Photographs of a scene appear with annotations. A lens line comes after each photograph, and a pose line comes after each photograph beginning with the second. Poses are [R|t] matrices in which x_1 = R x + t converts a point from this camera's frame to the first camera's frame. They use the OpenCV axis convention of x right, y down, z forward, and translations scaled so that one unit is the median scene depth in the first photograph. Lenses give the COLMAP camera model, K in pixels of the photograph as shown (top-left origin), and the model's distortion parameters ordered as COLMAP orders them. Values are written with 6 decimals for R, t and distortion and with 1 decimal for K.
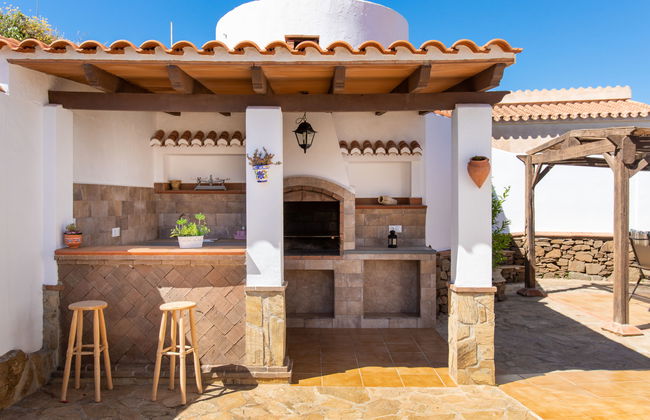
lens RADIAL K [[532.7, 0, 325.0], [0, 532.7, 210.0], [0, 0, 1]] dist [-0.000355, 0.000202]
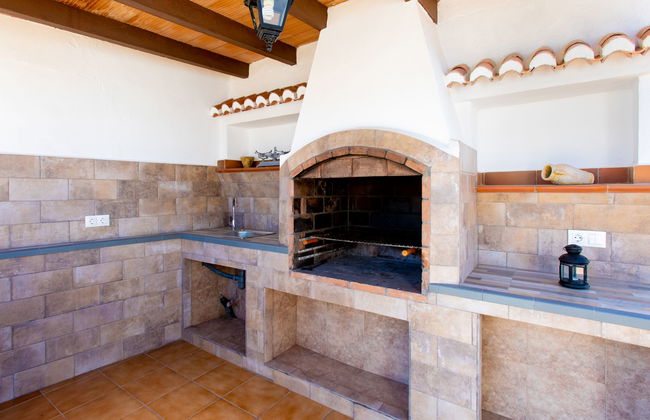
lens RADIAL K [[328.6, 0, 323.8], [0, 328.6, 194.3], [0, 0, 1]] dist [0.002067, 0.000775]
pose [[0.818324, 0.007411, -0.574709, 0.119014], [-0.008625, 0.999963, 0.000614, 0.000799], [0.574692, 0.004455, 0.818357, 0.707165]]
